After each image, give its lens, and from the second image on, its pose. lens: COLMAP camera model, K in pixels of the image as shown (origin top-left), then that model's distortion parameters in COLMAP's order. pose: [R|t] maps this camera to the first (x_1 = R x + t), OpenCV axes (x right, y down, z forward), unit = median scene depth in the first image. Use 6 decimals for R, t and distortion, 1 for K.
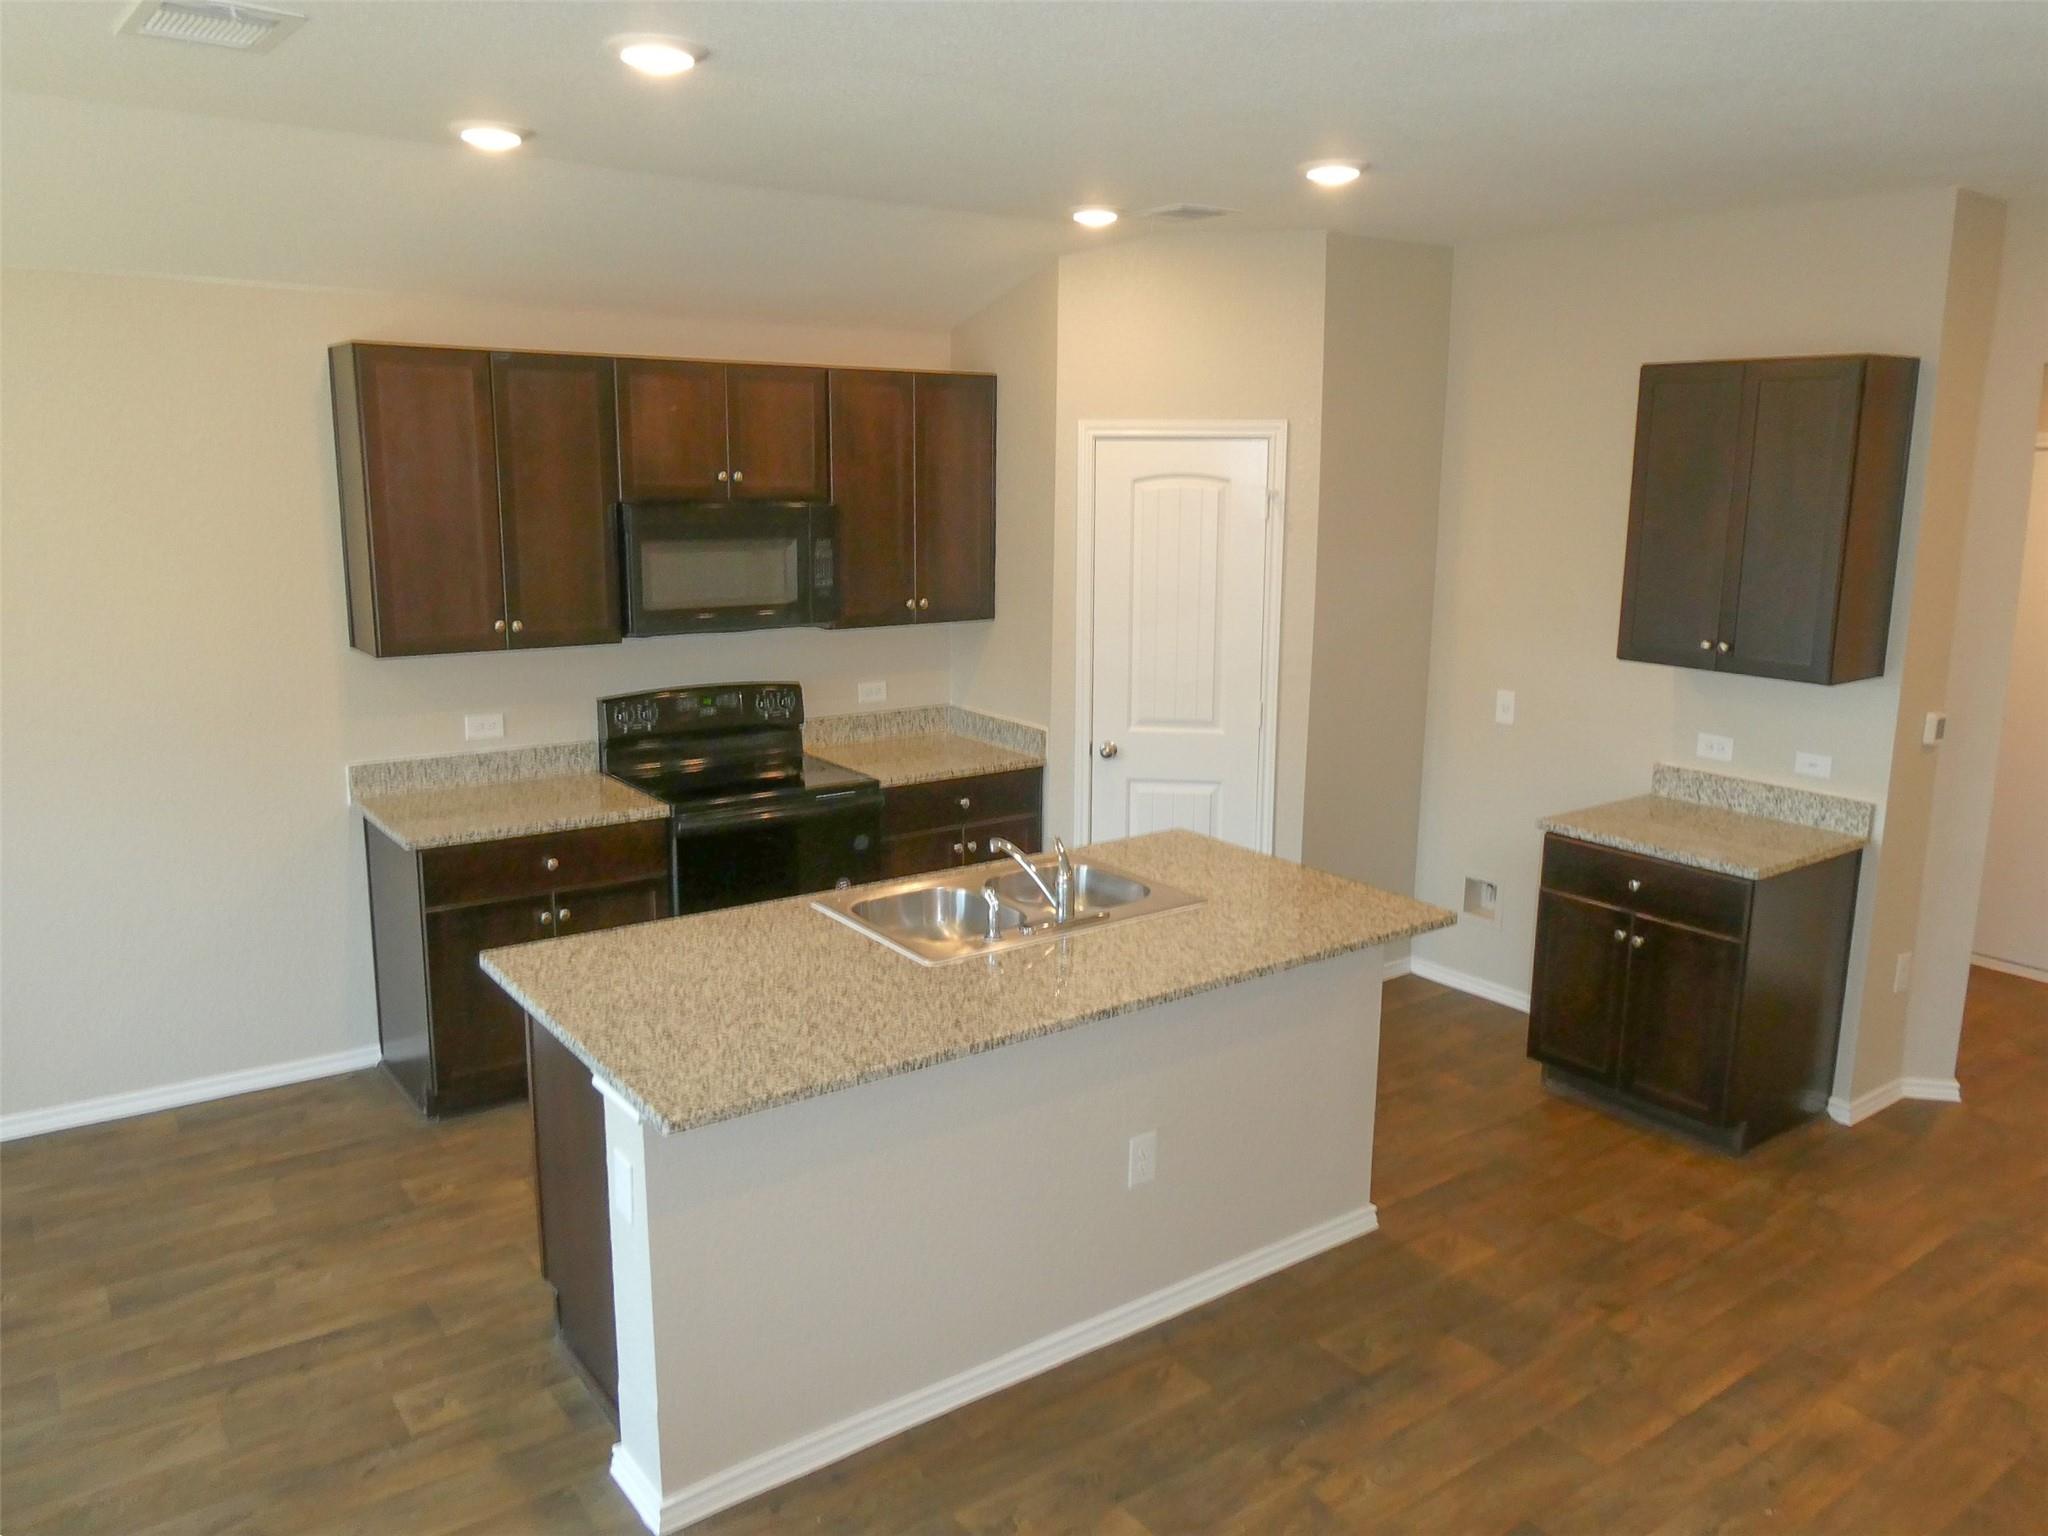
lens RADIAL K [[1468.1, 0, 1022.4], [0, 1468.1, 777.3], [0, 0, 1]] dist [-0.020062, 0.005344]
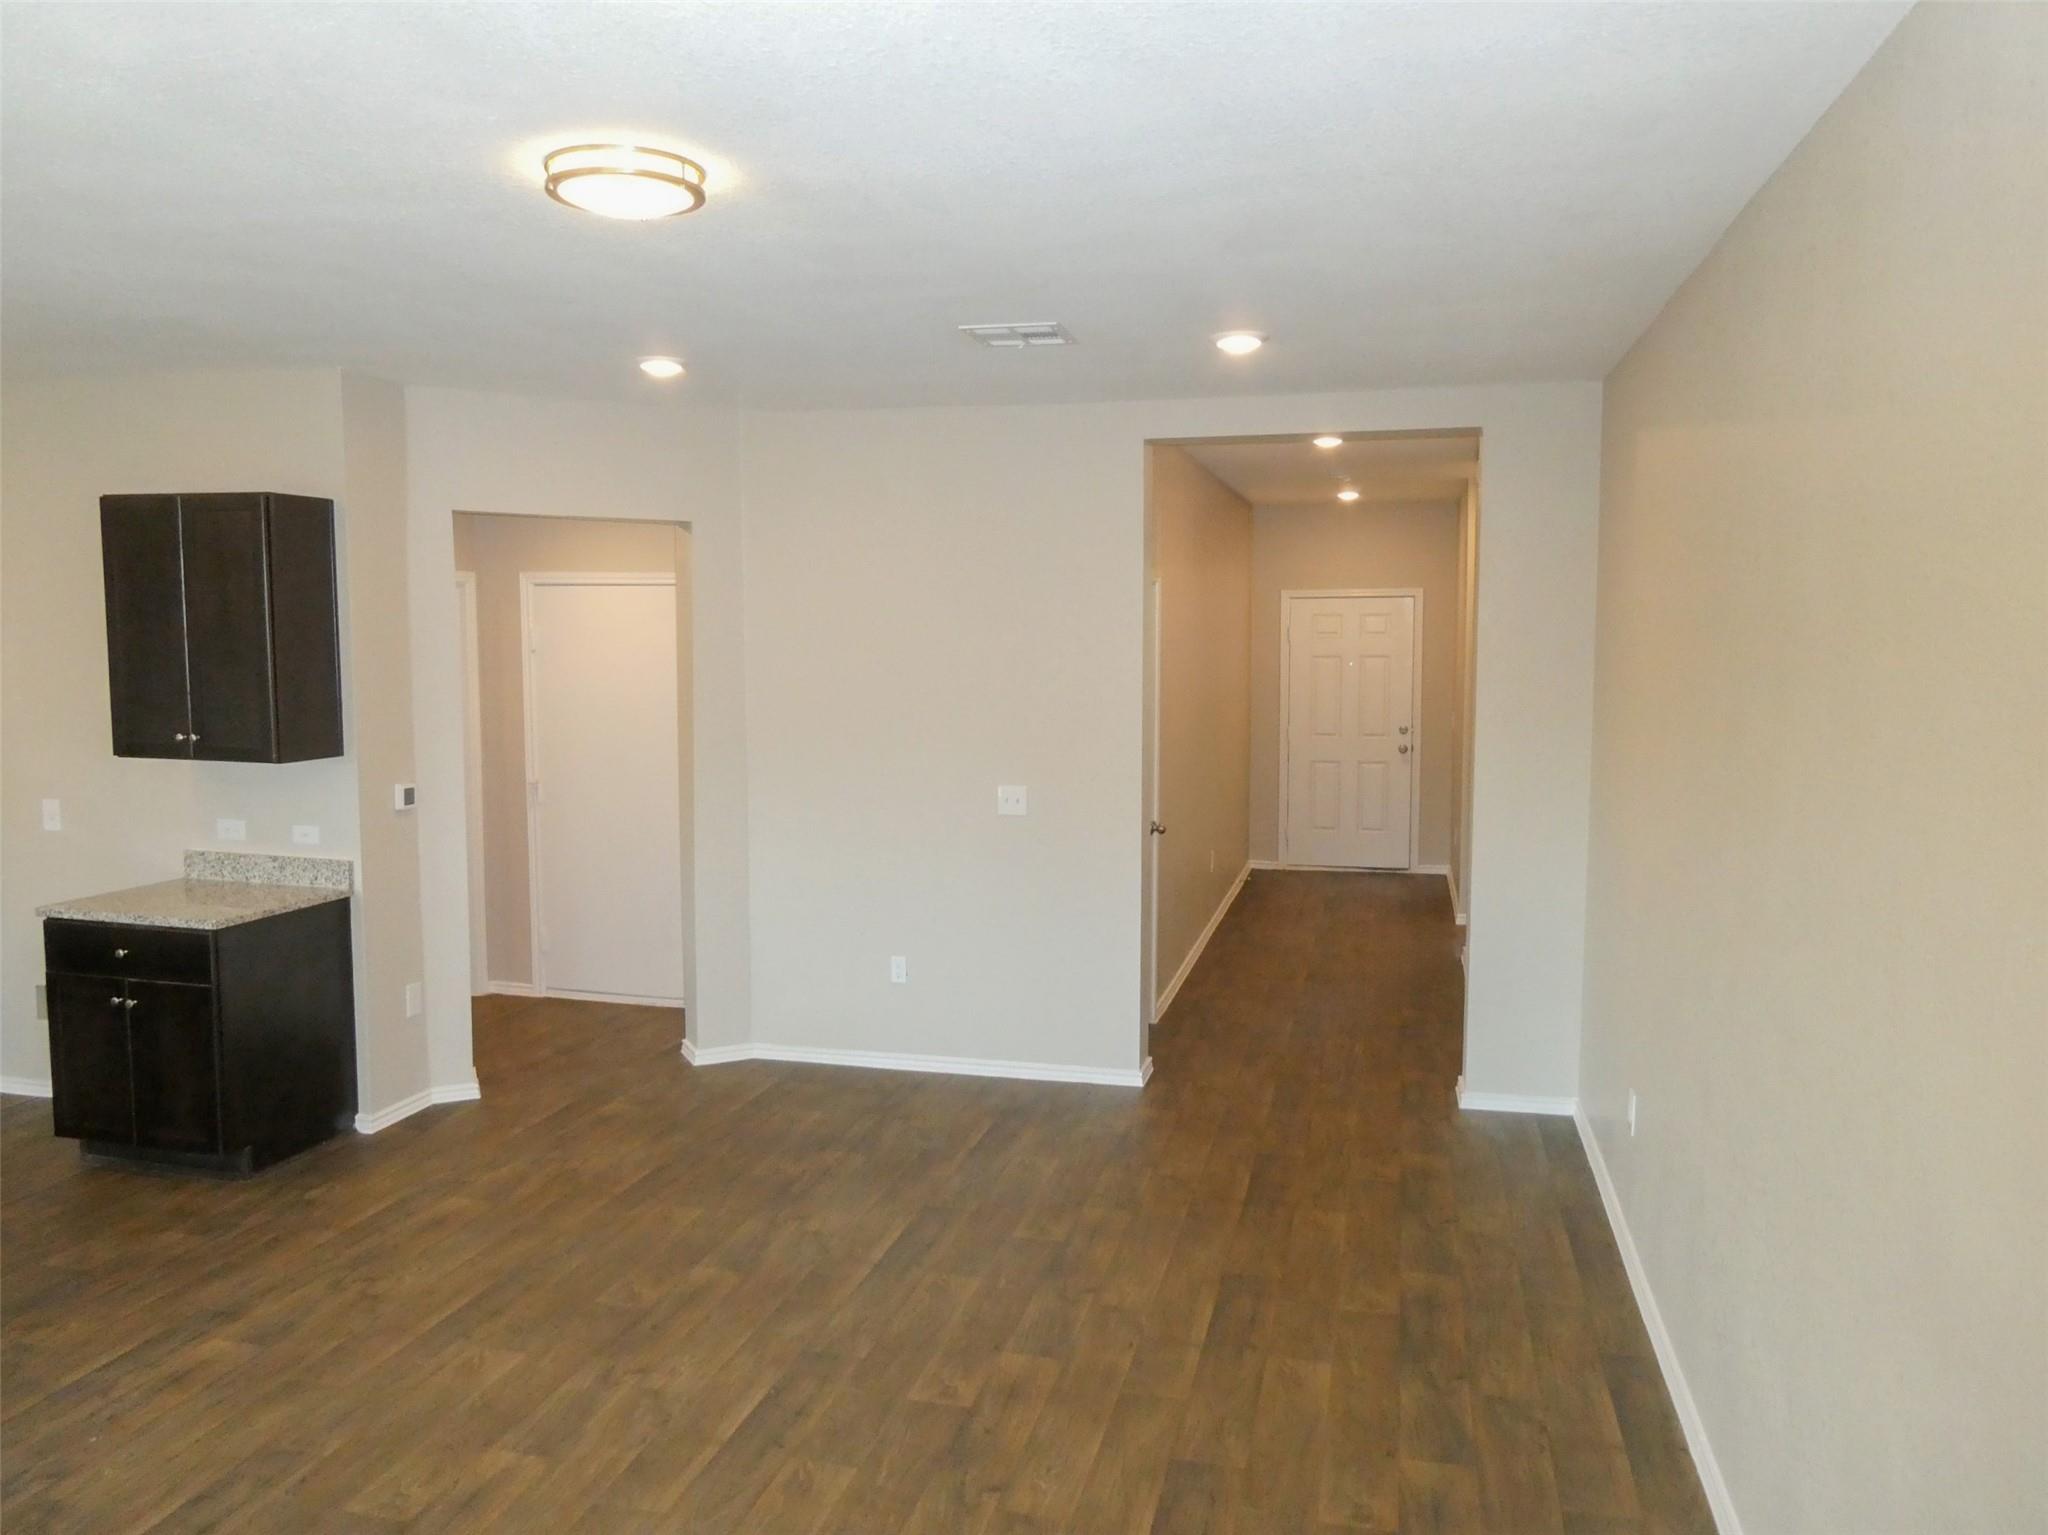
lens RADIAL K [[1468.1, 0, 1026.8], [0, 1468.1, 778.9], [0, 0, 1]] dist [-0.020062, 0.005344]
pose [[0.770425, -0.060440, 0.634659, 0.245673], [0.128827, 0.989719, -0.062132, 0.096828], [-0.624379, 0.129630, 0.770290, -0.287453]]
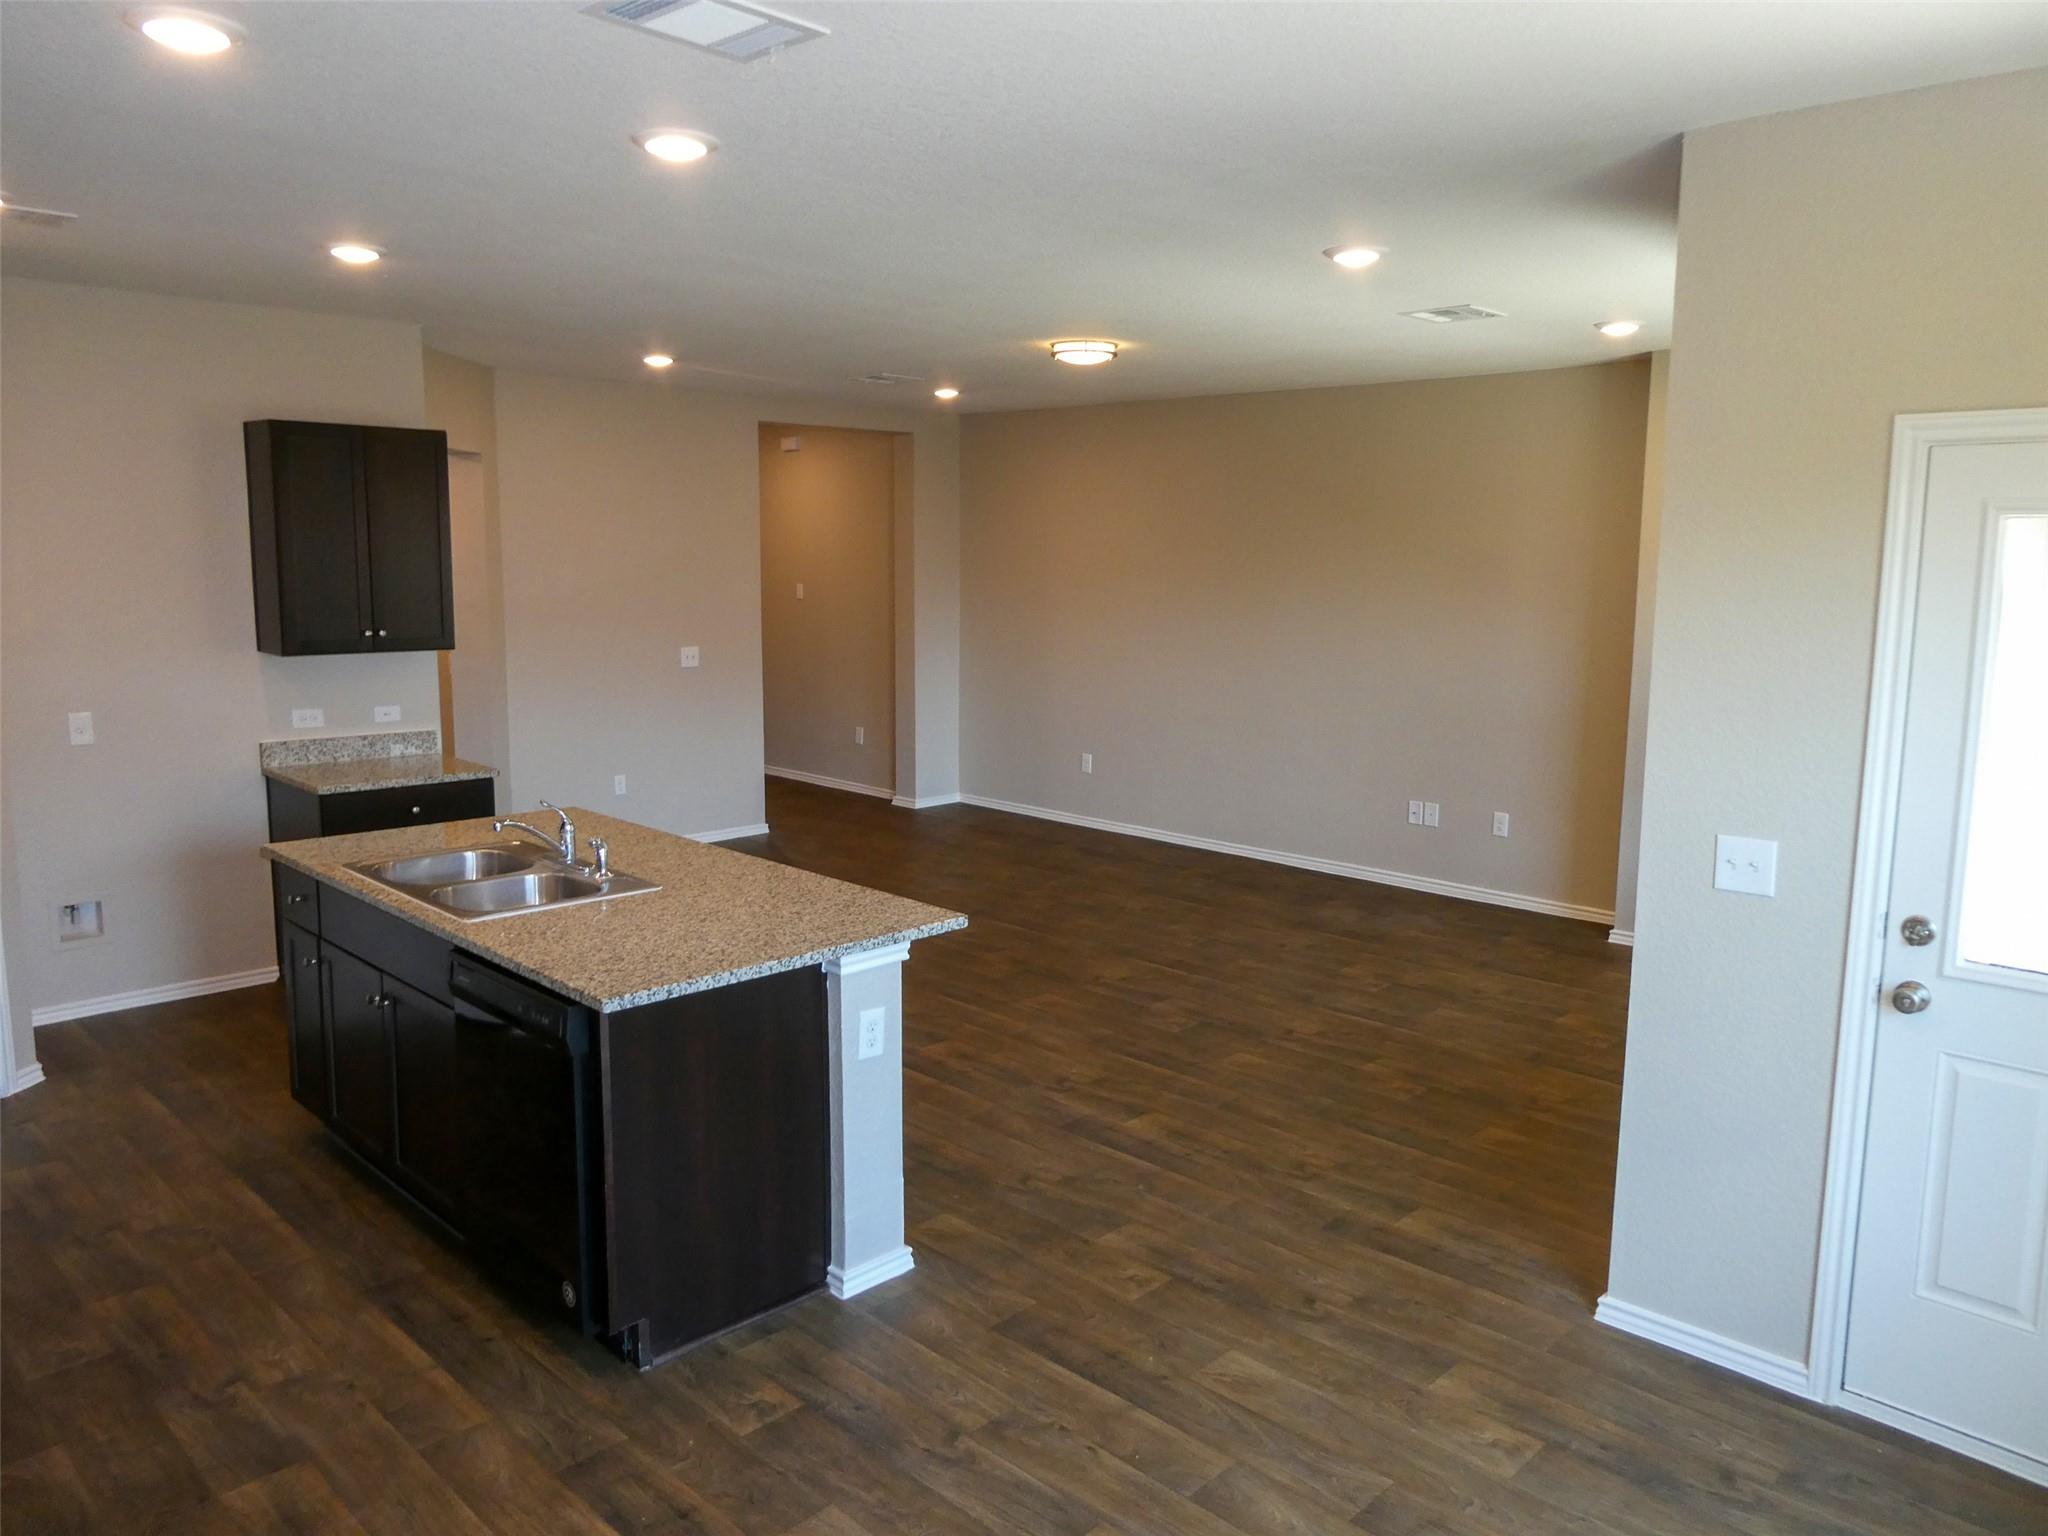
lens RADIAL K [[1468.1, 0, 1032.4], [0, 1468.1, 756.4], [0, 0, 1]] dist [-0.020062, 0.005344]
pose [[-0.157141, -0.148549, 0.976340, -0.940320], [0.185354, 0.966618, 0.176902, -0.103872], [-0.970026, 0.208767, -0.124361, 0.586735]]
